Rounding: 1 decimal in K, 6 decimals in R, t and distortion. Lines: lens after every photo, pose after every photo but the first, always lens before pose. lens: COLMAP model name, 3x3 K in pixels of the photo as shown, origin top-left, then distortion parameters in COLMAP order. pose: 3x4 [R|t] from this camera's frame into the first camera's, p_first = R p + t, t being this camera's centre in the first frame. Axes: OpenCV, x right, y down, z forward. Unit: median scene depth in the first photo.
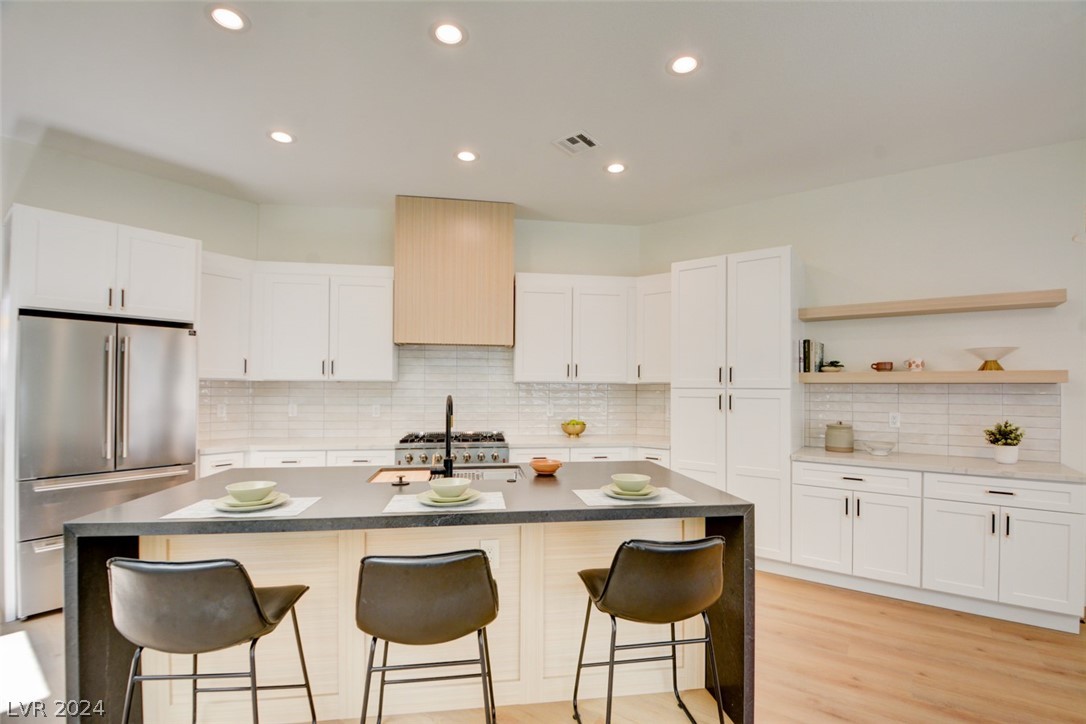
lens RADIAL K [[484.3, 0, 549.9], [0, 484.3, 380.8], [0, 0, 1]] dist [0.009619, -0.025488]
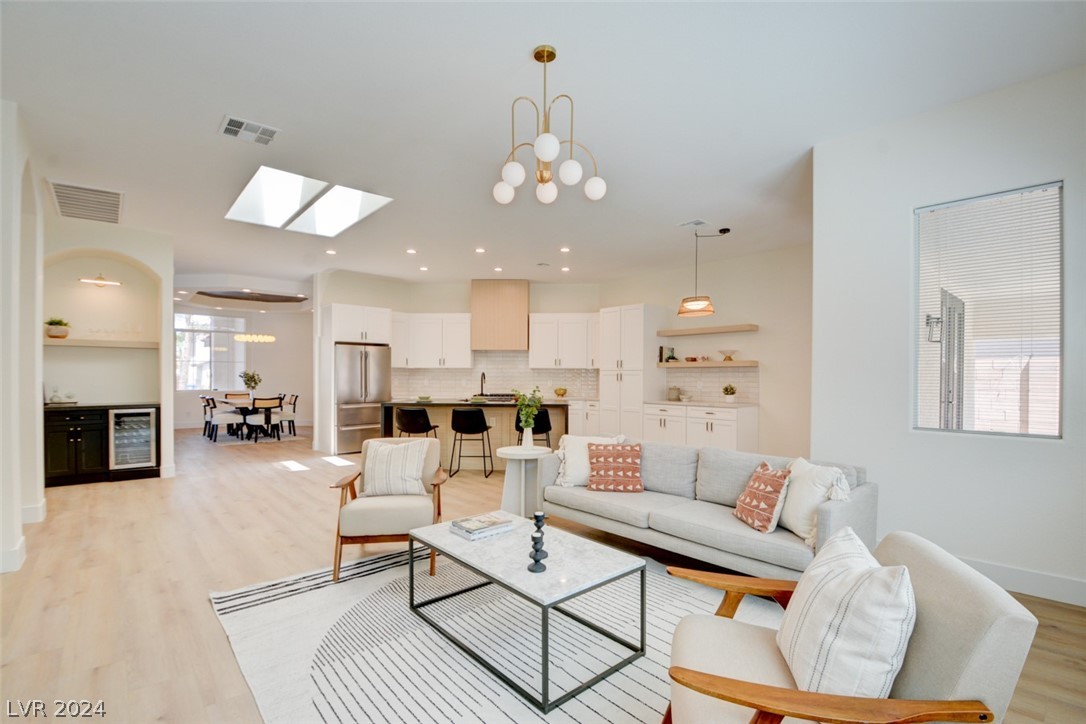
lens RADIAL K [[484.3, 0, 549.9], [0, 484.3, 380.8], [0, 0, 1]] dist [0.009619, -0.025488]
pose [[0.980337, -0.001295, -0.197328, 0.473083], [0.005581, 0.999760, 0.021165, 0.014560], [0.197254, -0.021850, 0.980109, -1.100978]]
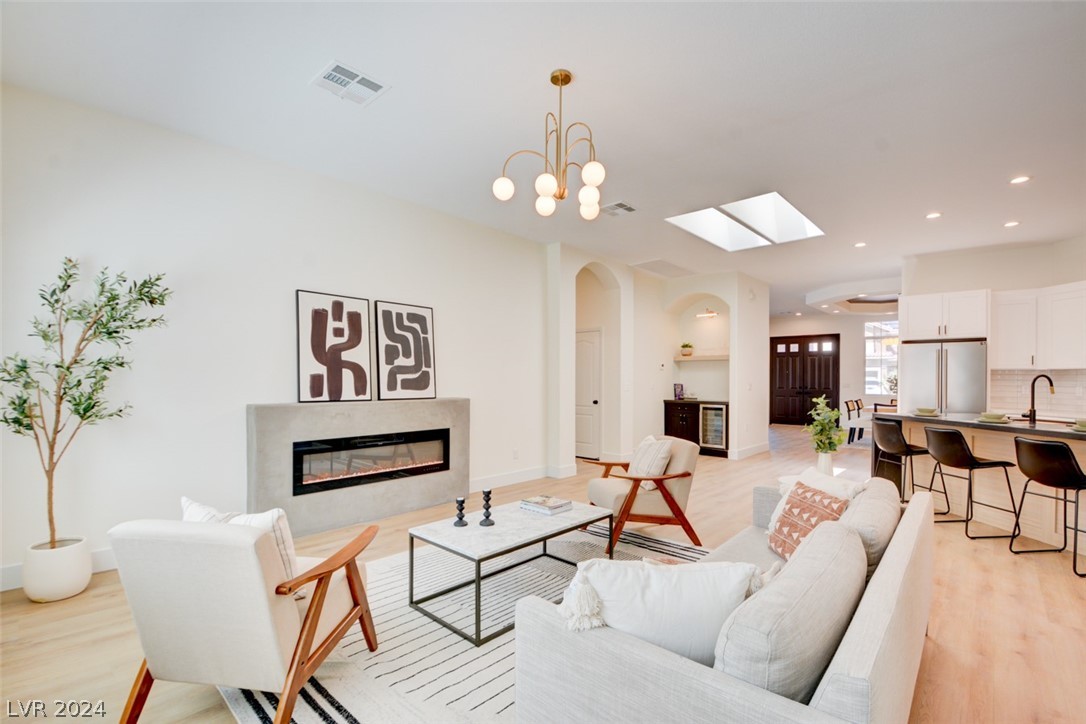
lens RADIAL K [[491.3, 0, 552.1], [0, 491.3, 381.0], [0, 0, 1]] dist [0.009606, -0.022649]
pose [[-0.095630, -0.002835, -0.995413, 1.072145], [0.010083, 0.999942, -0.003816, 0.027167], [0.995366, -0.010402, -0.095596, -0.363306]]
